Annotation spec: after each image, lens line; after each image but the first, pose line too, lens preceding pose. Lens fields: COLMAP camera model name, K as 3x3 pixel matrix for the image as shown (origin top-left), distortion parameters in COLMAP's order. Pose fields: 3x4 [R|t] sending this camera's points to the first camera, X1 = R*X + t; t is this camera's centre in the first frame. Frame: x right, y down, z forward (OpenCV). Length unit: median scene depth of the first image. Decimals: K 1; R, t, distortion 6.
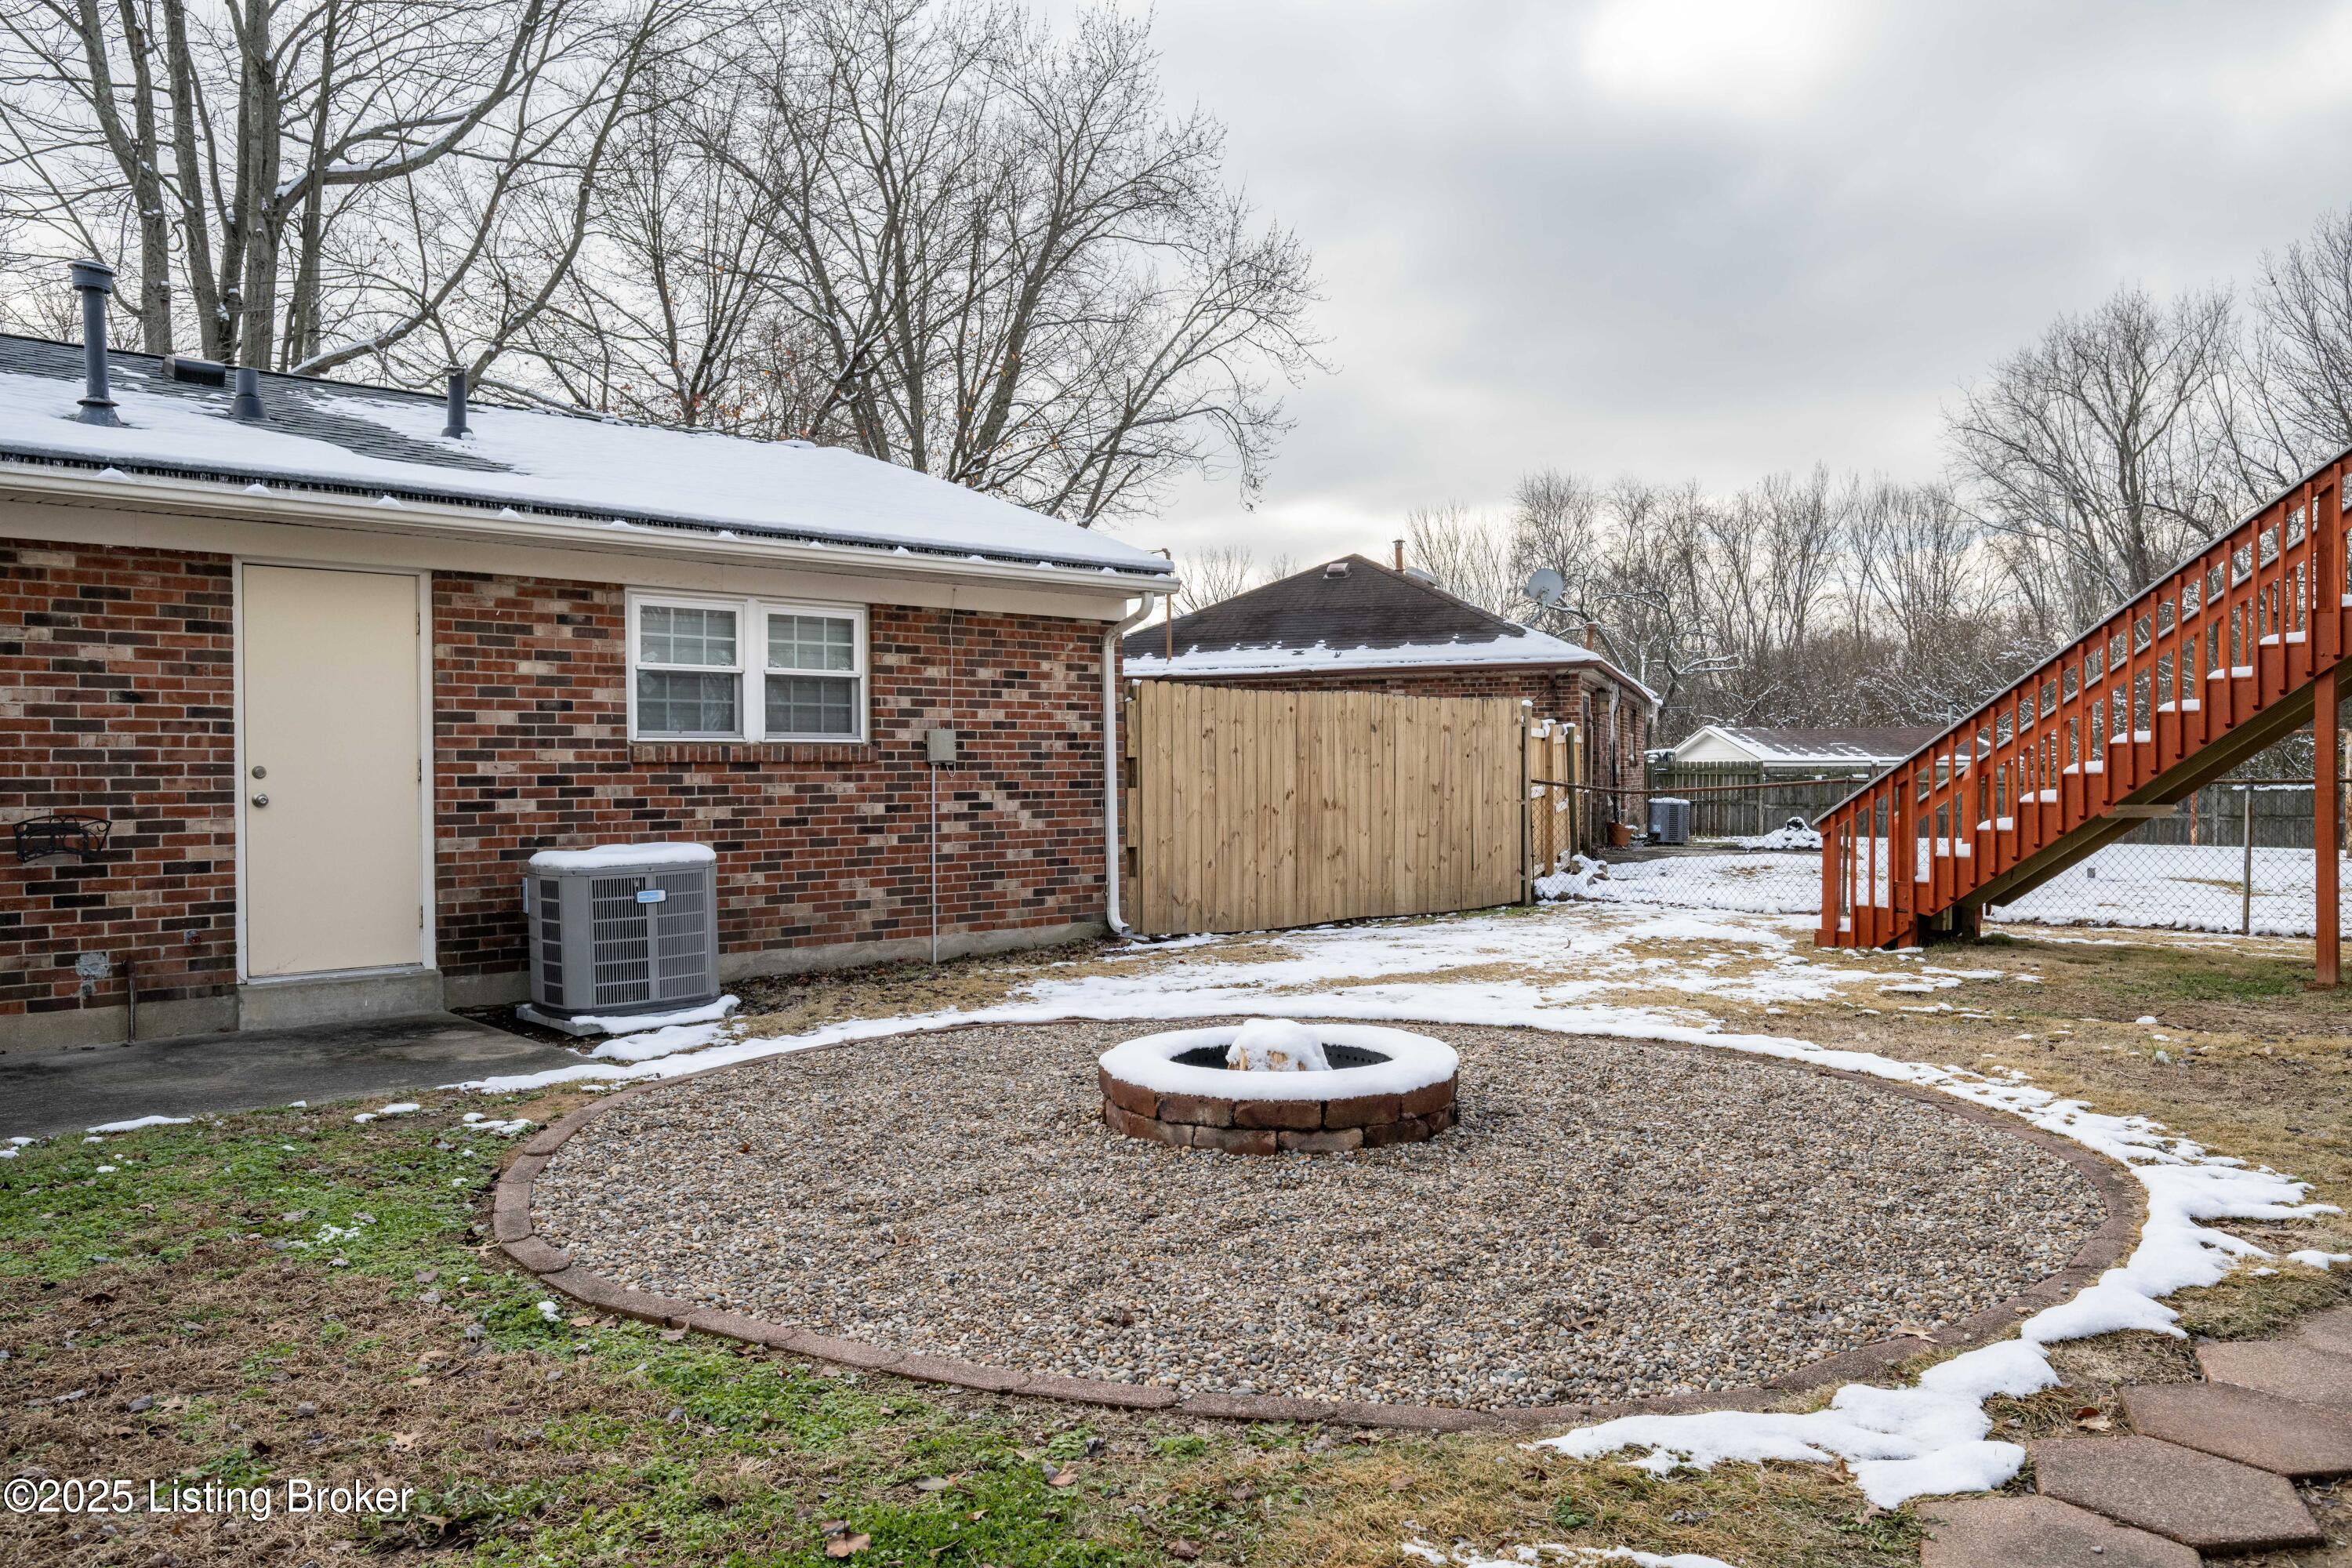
lens RADIAL K [[1650.3, 0, 1176.0], [0, 1650.3, 784.0], [0, 0, 1]] dist [-0.001634, 0.000946]
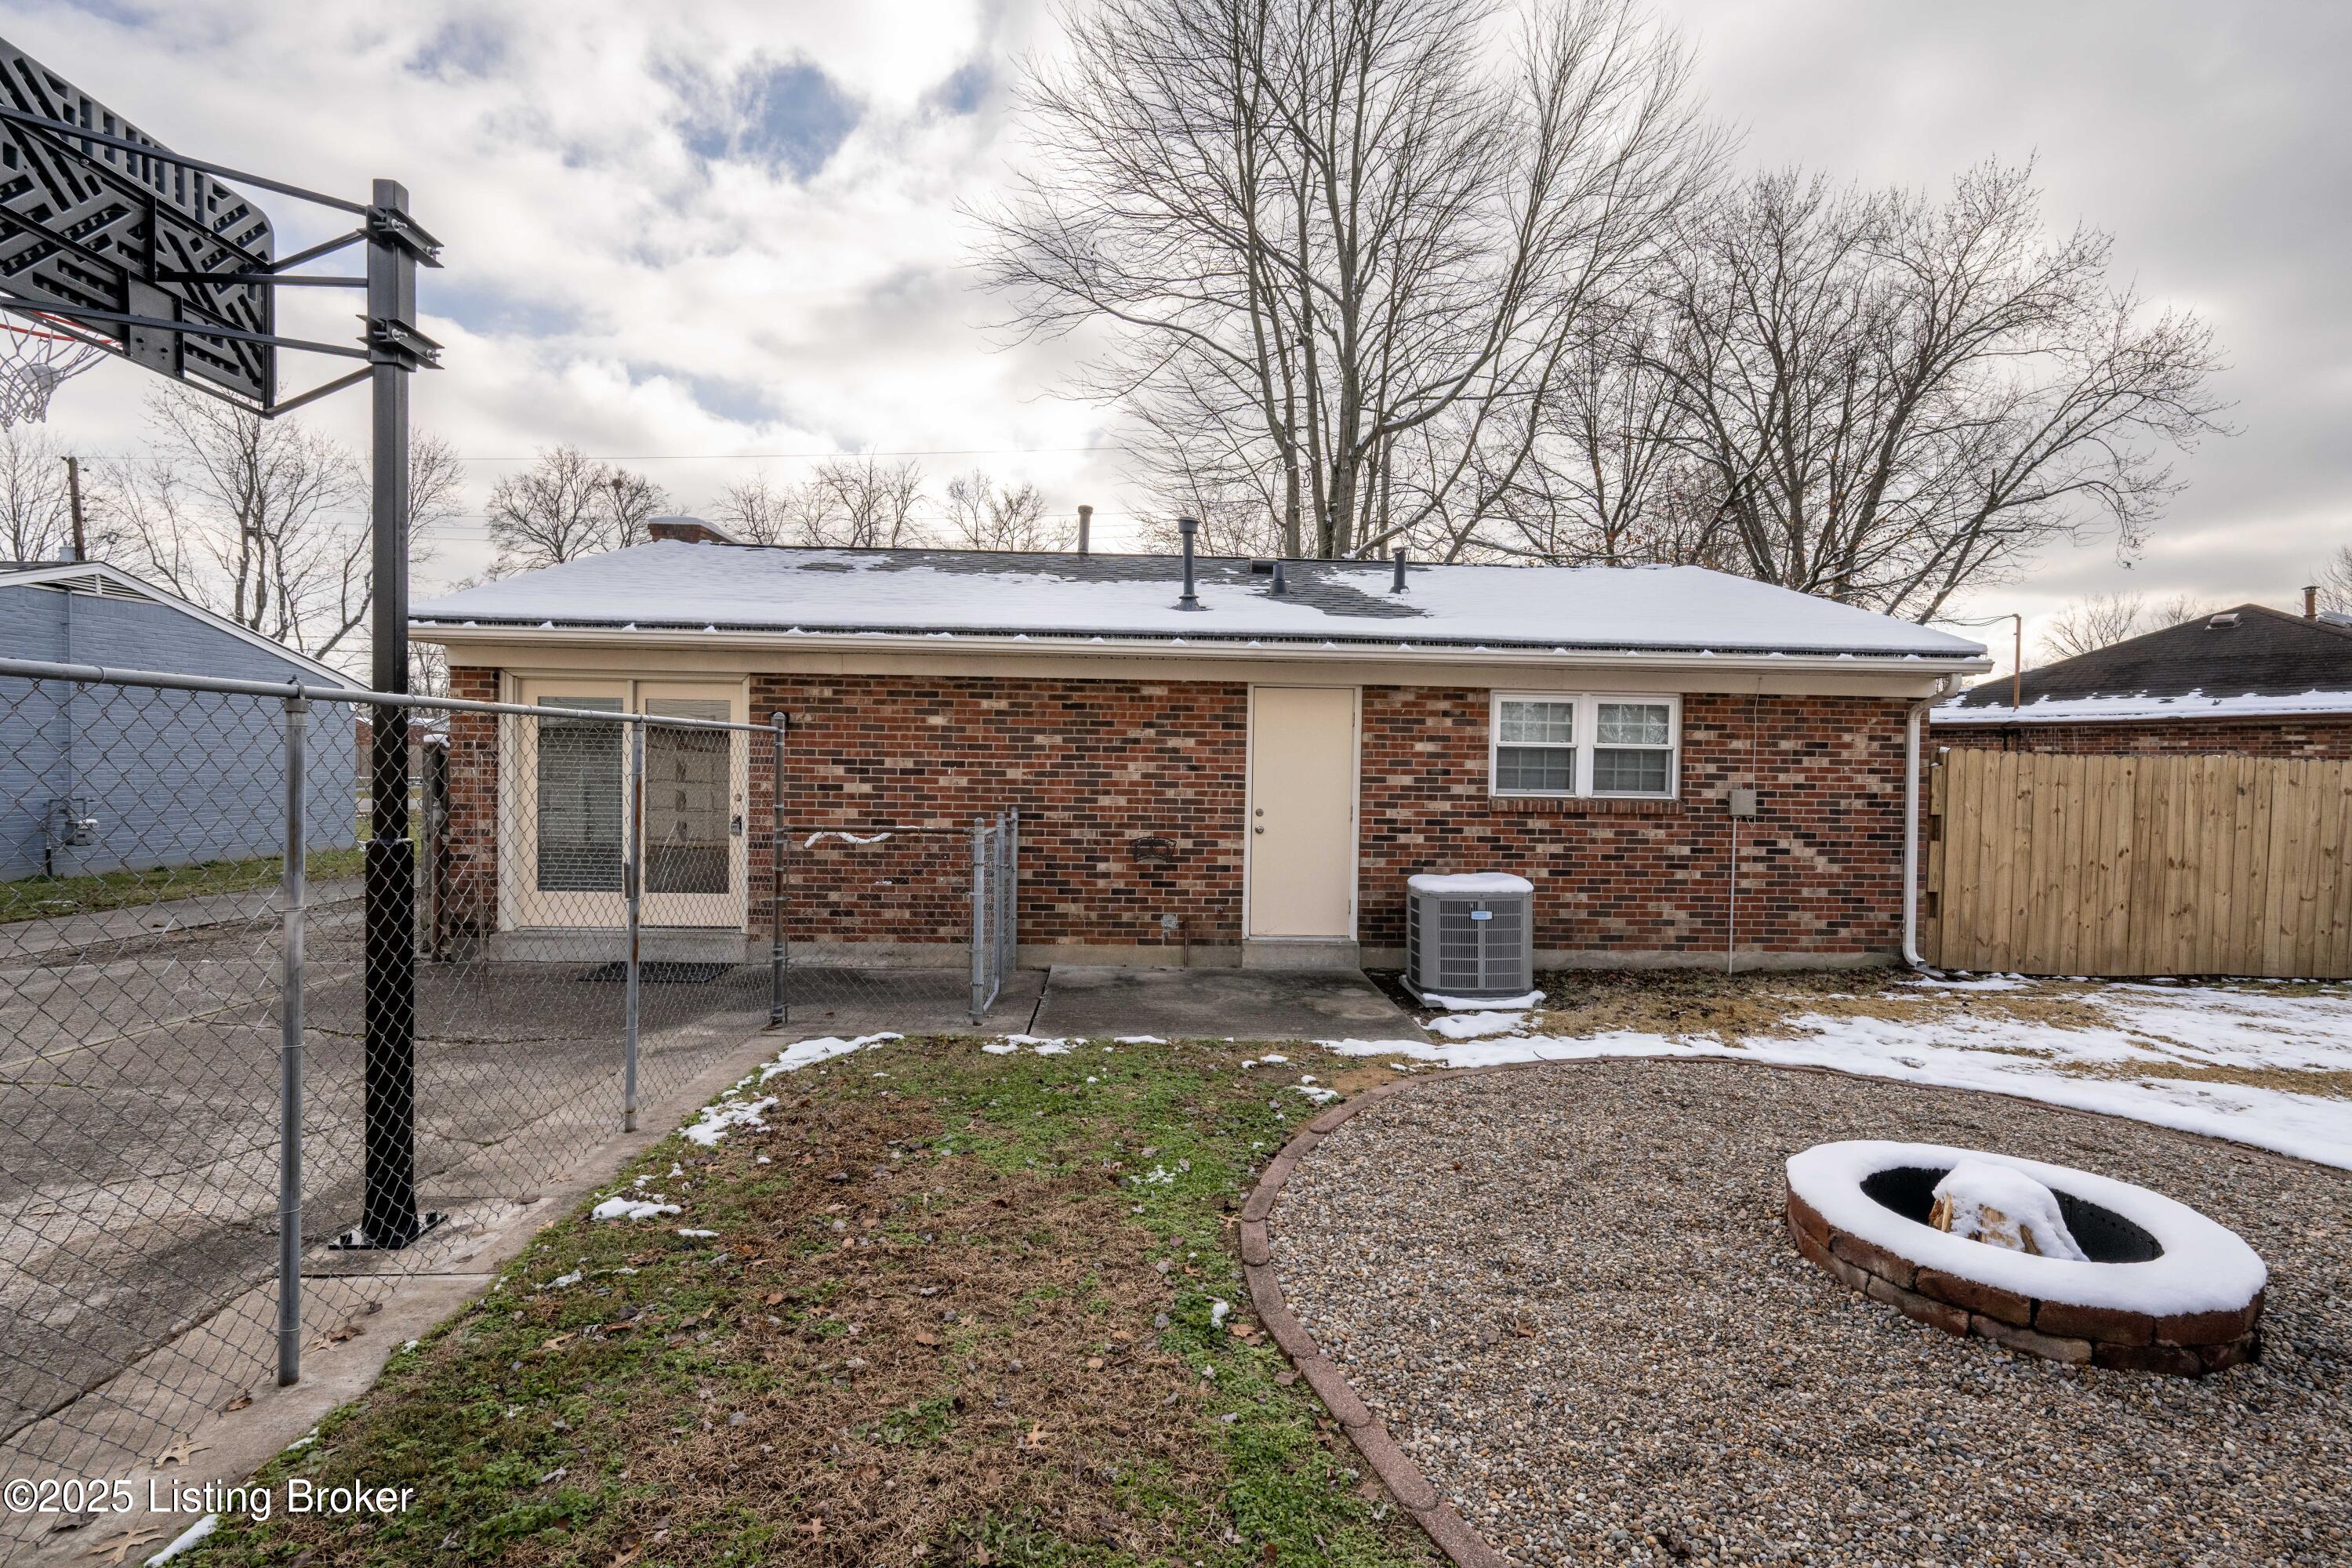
lens RADIAL K [[1040.3, 0, 1176.0], [0, 1040.3, 784.0], [0, 0, 1]] dist [-0.001935, 0.000942]
pose [[0.765277, 0.034519, -0.642775, 0.037053], [-0.030138, 0.999387, 0.017788, -0.038467], [0.642995, 0.005759, 0.765848, 0.109360]]
